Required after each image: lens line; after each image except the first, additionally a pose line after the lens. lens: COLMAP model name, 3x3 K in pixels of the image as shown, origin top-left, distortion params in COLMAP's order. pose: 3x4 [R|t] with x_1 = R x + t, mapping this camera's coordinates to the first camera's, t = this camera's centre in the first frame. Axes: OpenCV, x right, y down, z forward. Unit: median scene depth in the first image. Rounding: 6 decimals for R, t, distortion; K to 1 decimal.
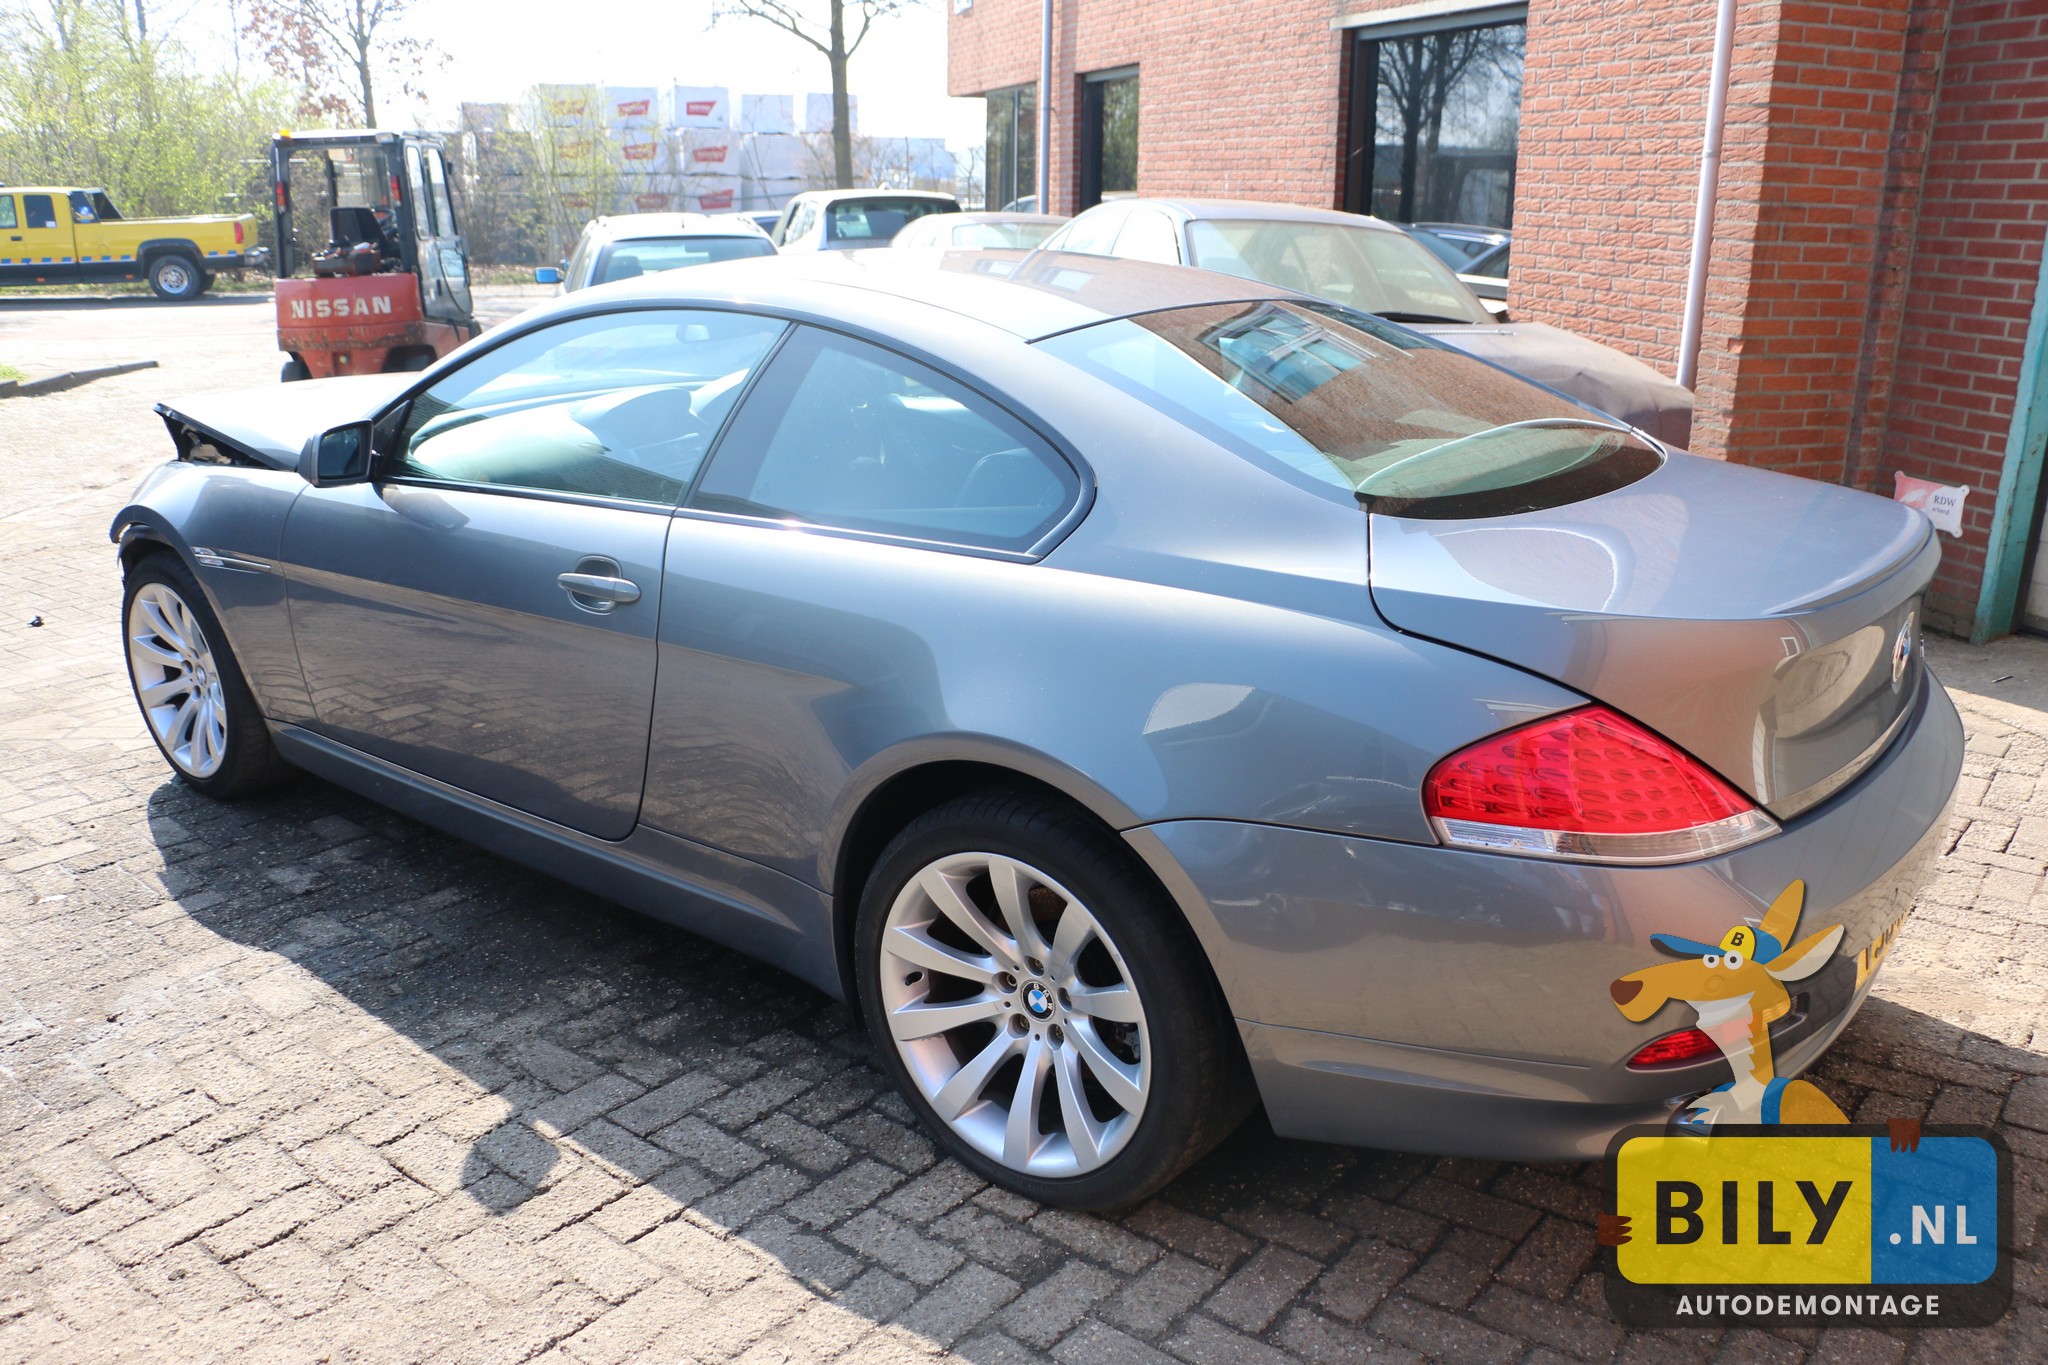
lens RADIAL K [[1692.2, 0, 1014.3], [0, 1692.2, 682.1], [0, 0, 1]] dist [-0.193774, 0.173617]
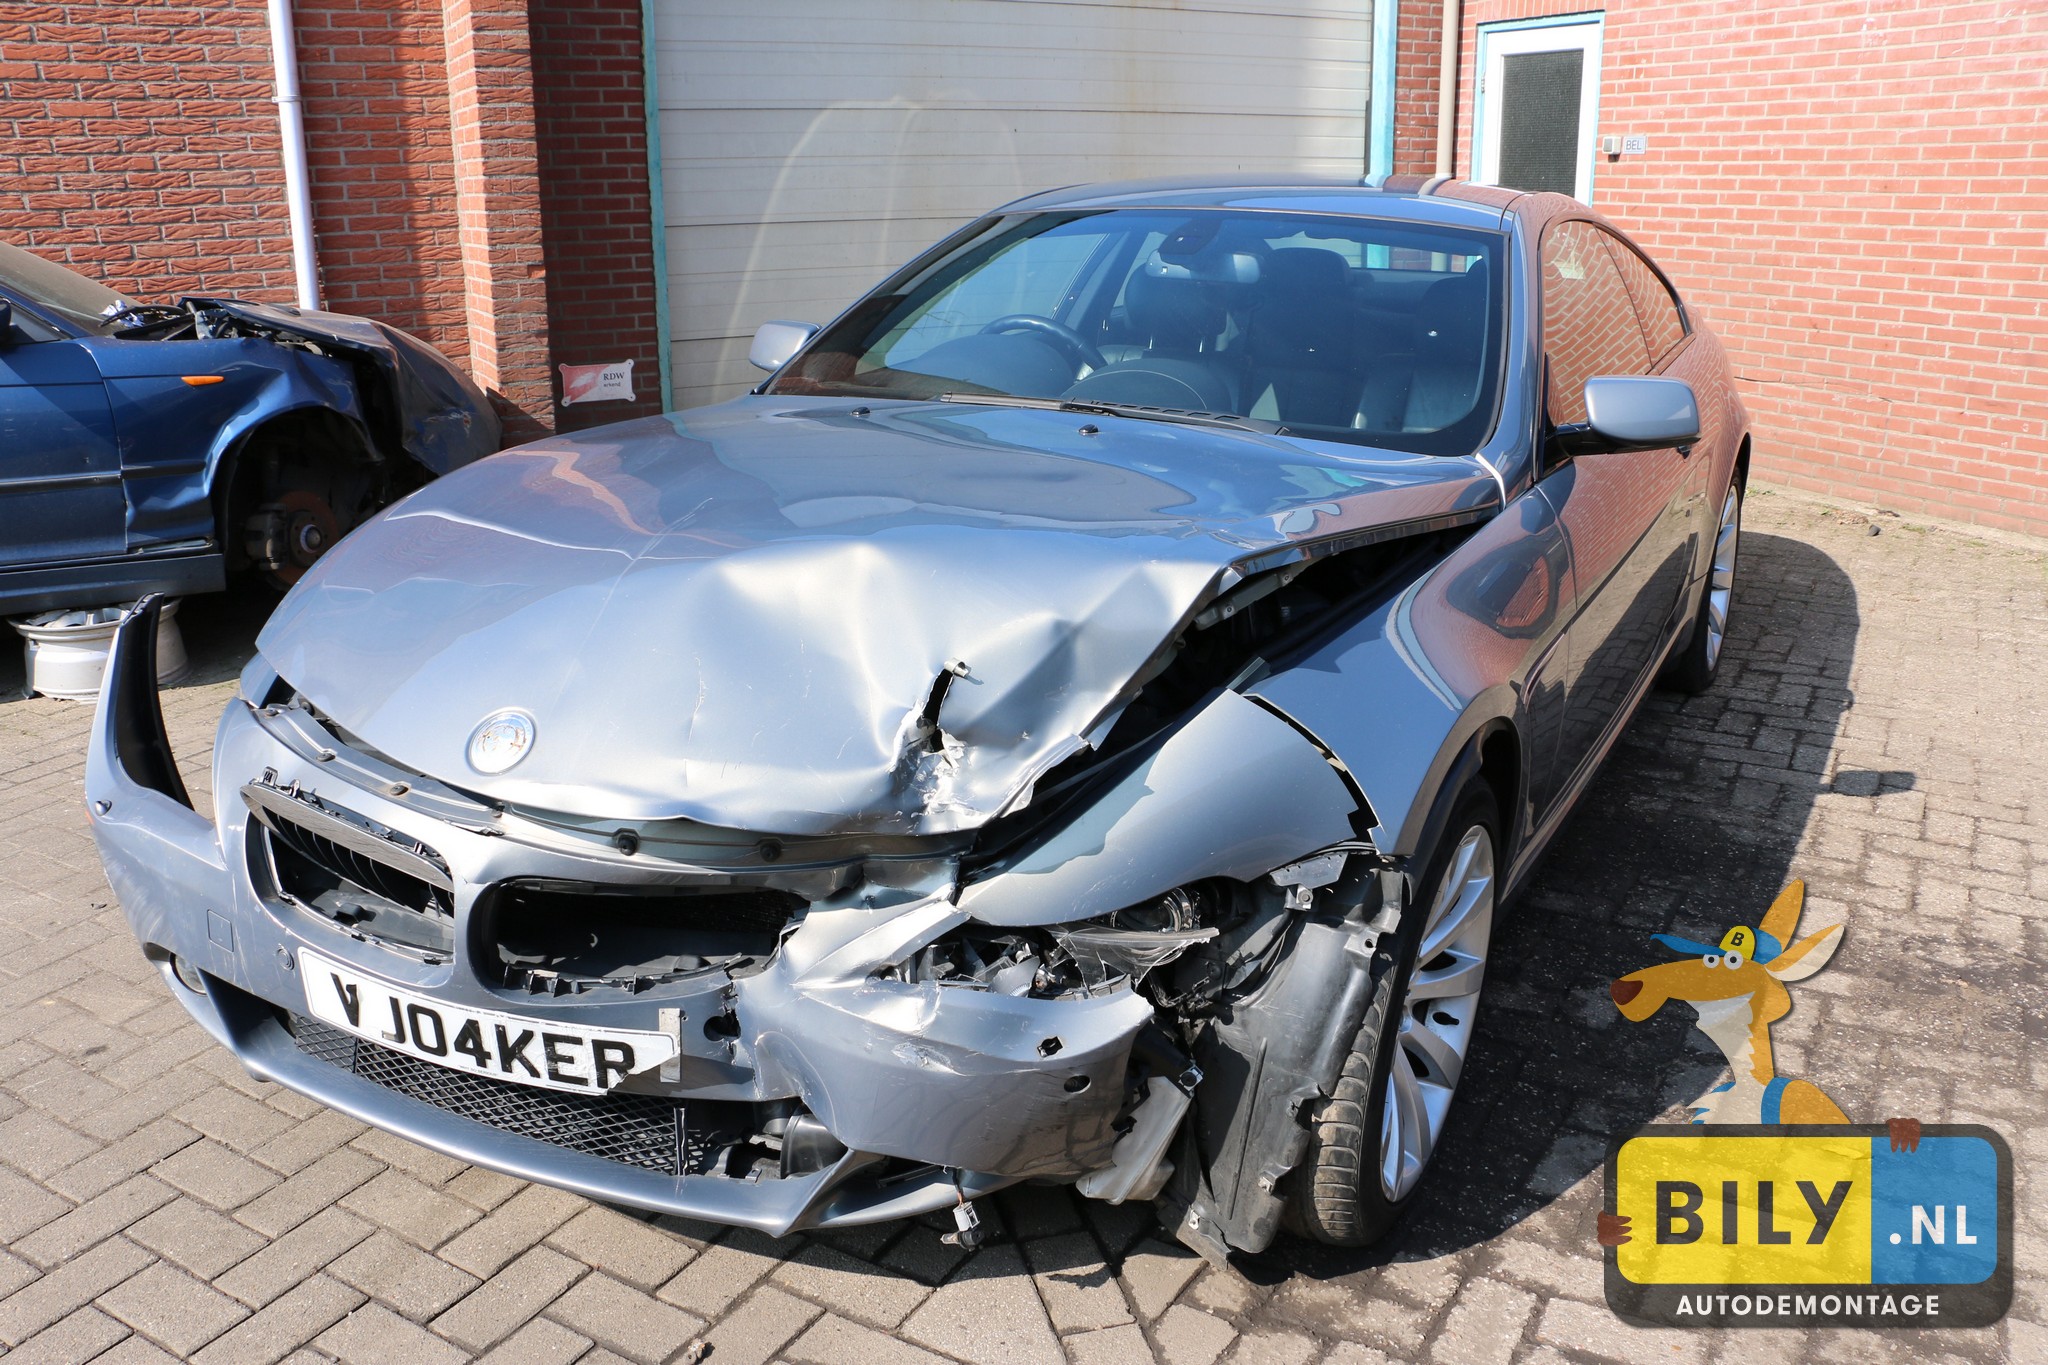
lens RADIAL K [[1692.2, 0, 1014.3], [0, 1692.2, 682.1], [0, 0, 1]] dist [-0.193774, 0.173617]
pose [[-0.164891, -0.298198, 0.940154, -0.746320], [0.283562, 0.898626, 0.334759, -0.243390], [-0.944671, 0.321790, -0.063618, 0.875190]]
